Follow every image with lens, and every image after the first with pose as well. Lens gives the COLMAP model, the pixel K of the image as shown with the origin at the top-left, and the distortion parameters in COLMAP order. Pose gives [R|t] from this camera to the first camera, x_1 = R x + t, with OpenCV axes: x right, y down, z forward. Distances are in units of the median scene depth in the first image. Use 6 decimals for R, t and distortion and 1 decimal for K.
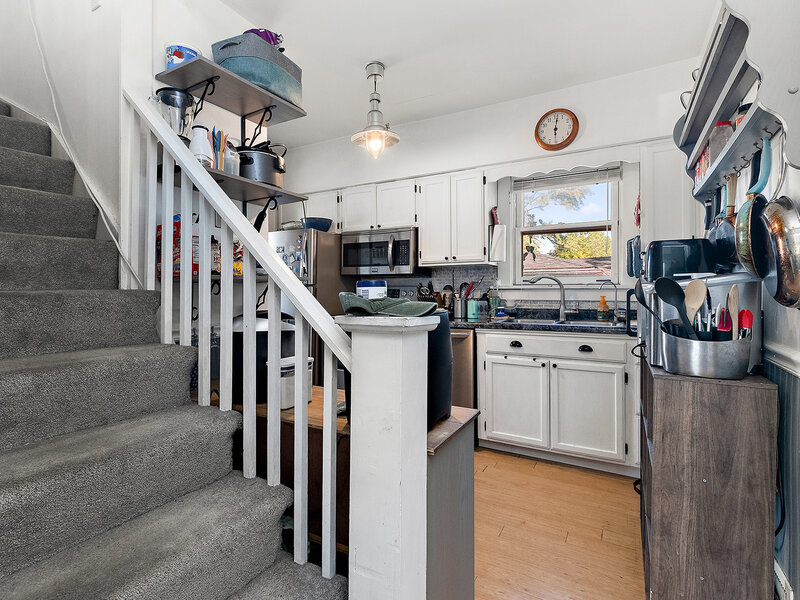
lens RADIAL K [[400.5, 0, 395.1], [0, 400.5, 299.8], [0, 0, 1]] dist [-0.000019, -0.001869]
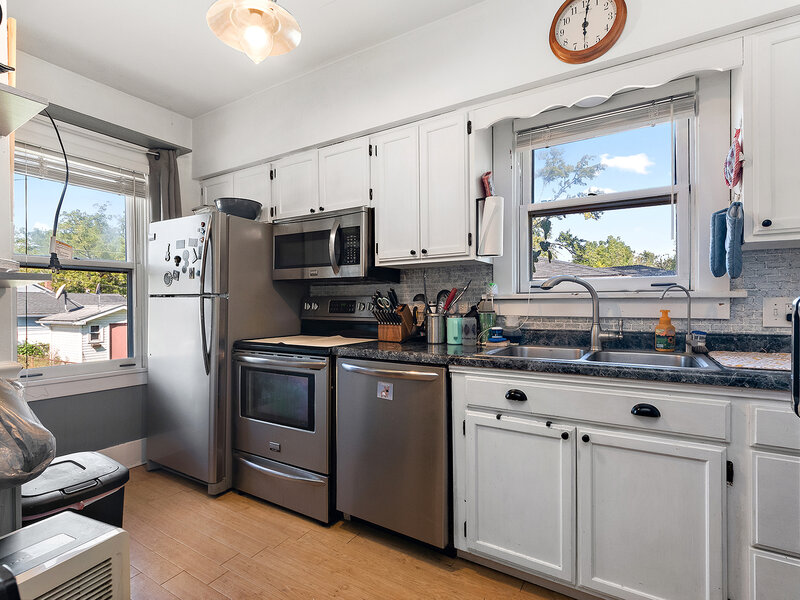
lens RADIAL K [[393.8, 0, 398.5], [0, 393.8, 313.9], [0, 0, 1]] dist [-0.006981, -0.000990]
pose [[0.999304, -0.002373, -0.037230, 0.129494], [0.002599, 0.999979, 0.006000, -0.007653], [0.037215, -0.006093, 0.999289, 0.362007]]
